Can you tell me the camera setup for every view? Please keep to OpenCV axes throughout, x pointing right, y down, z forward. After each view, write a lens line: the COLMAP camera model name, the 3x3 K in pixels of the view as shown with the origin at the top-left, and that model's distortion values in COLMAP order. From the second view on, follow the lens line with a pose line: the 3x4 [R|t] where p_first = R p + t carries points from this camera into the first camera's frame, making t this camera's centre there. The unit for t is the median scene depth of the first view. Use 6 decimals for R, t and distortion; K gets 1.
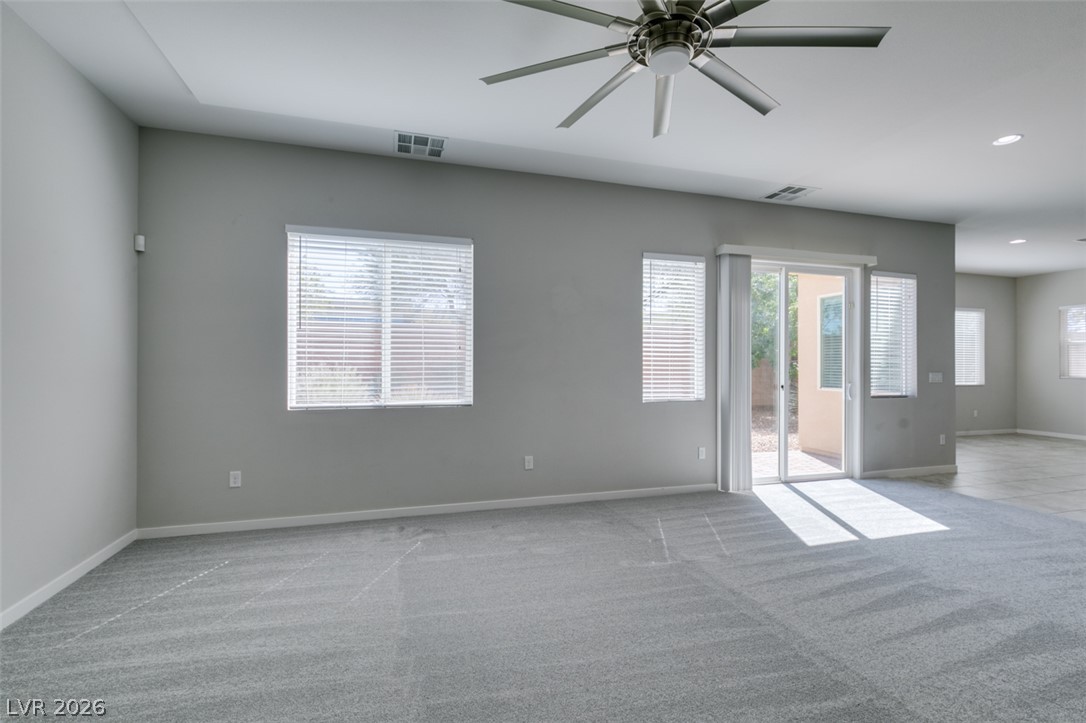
lens RADIAL K [[487.0, 0, 538.6], [0, 487.0, 362.0], [0, 0, 1]] dist [0.000716, -0.000614]
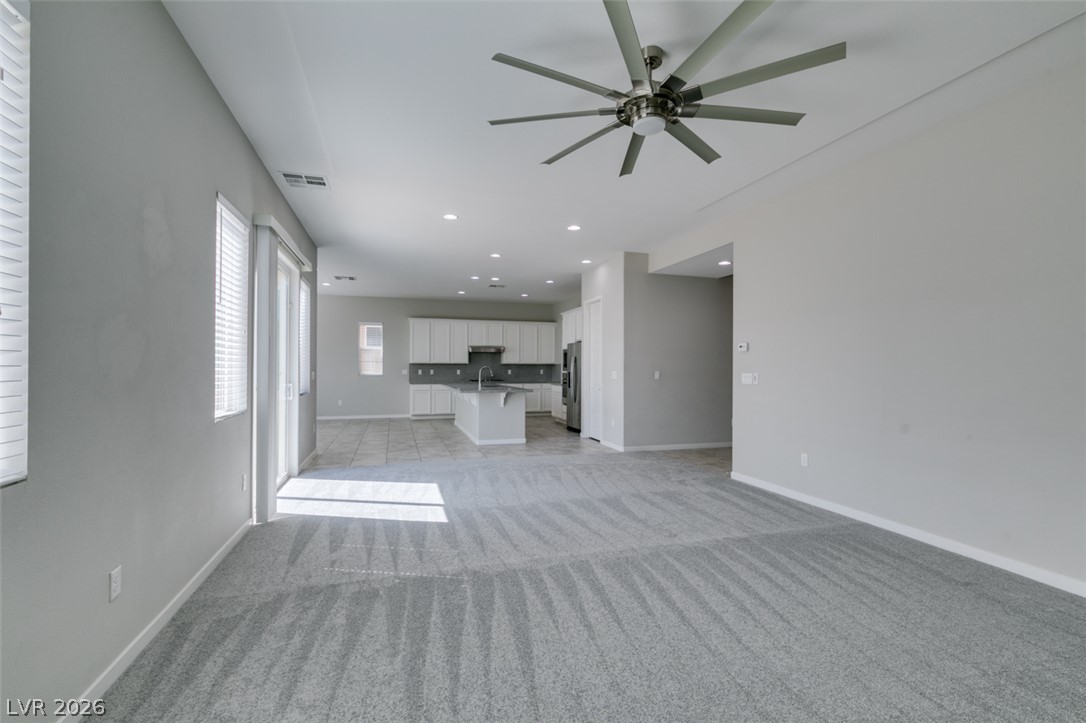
lens RADIAL K [[490.2, 0, 540.8], [0, 490.2, 364.2], [0, 0, 1]] dist [-0.000846, -0.000443]
pose [[-0.005367, 0.002672, 0.999982, -0.472684], [-0.008855, 0.999957, -0.002720, 0.003461], [-0.999946, -0.008870, -0.005343, 0.609526]]
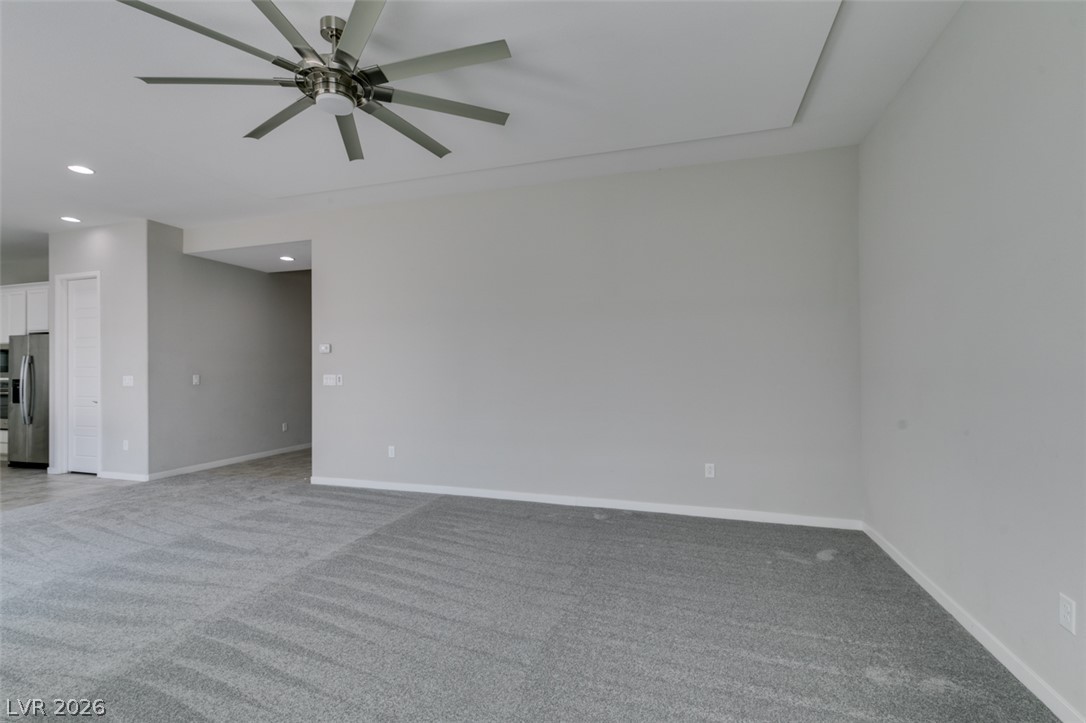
lens RADIAL K [[484.7, 0, 541.7], [0, 484.7, 364.8], [0, 0, 1]] dist [0.005200, -0.001322]
pose [[-0.829969, 0.006128, 0.557776, -0.365509], [0.001980, 0.999966, -0.008039, 0.004040], [-0.557806, -0.005568, -0.829953, 0.796726]]
